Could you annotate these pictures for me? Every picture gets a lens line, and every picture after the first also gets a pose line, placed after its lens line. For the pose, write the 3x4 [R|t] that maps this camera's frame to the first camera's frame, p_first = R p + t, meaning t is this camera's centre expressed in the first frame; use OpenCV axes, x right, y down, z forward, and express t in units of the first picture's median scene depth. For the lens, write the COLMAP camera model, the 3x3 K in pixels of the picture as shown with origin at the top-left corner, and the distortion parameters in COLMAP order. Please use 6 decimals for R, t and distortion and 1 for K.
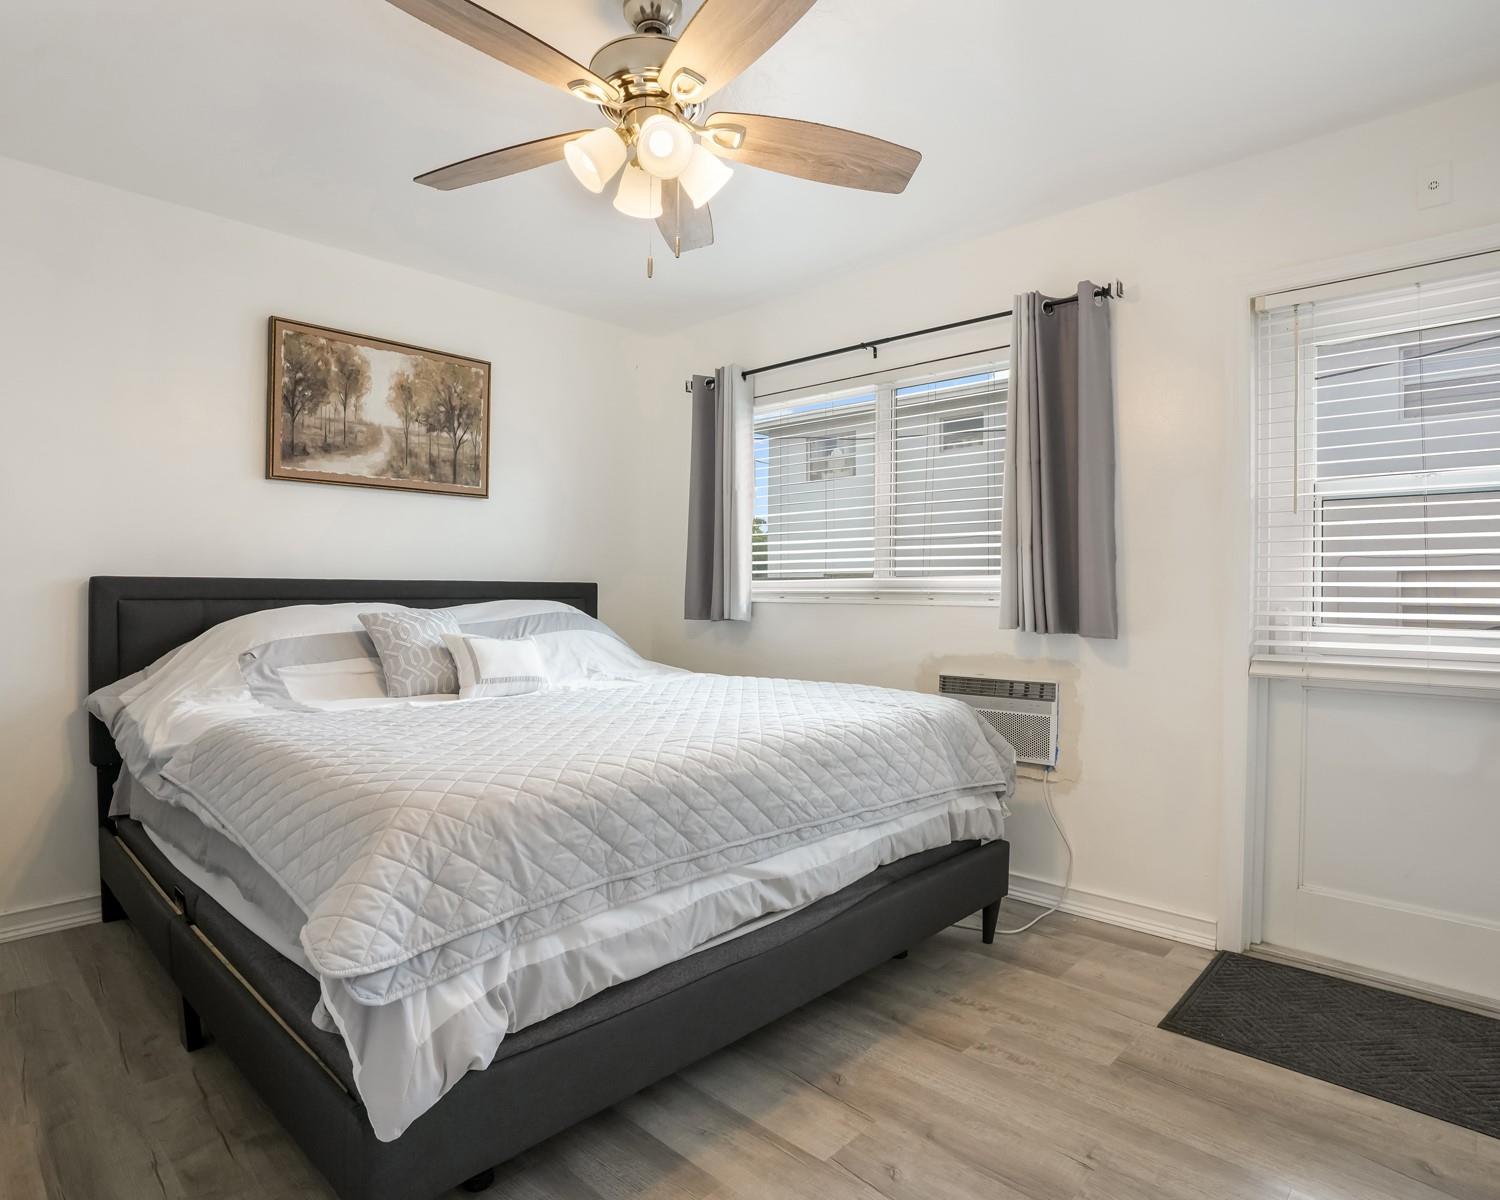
lens RADIAL K [[863.1, 0, 750.0], [0, 863.1, 600.0], [0, 0, 1]] dist [-0.059662, -0.000364]
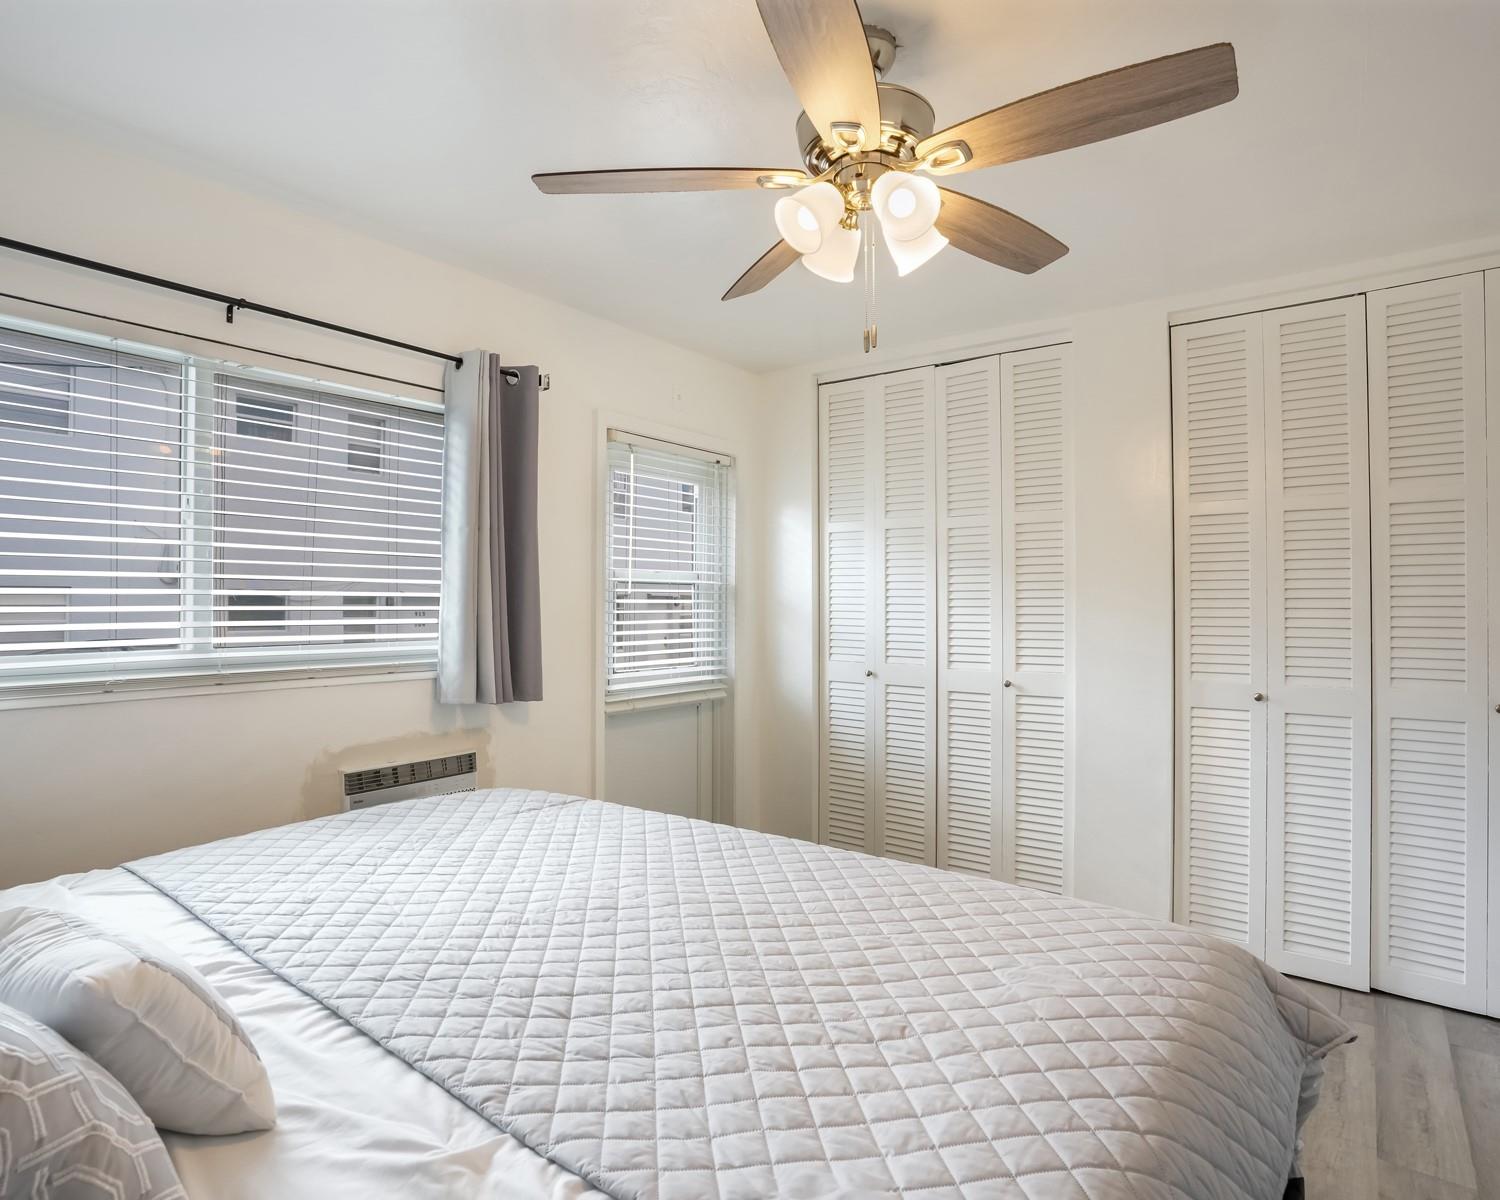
lens RADIAL K [[863.1, 0, 750.0], [0, 863.1, 600.0], [0, 0, 1]] dist [-0.059662, -0.000364]
pose [[-0.127607, 0.002840, 0.991821, -0.634127], [0.015164, 0.999885, -0.000913, -0.068632], [-0.991709, 0.014923, -0.127636, 0.787876]]
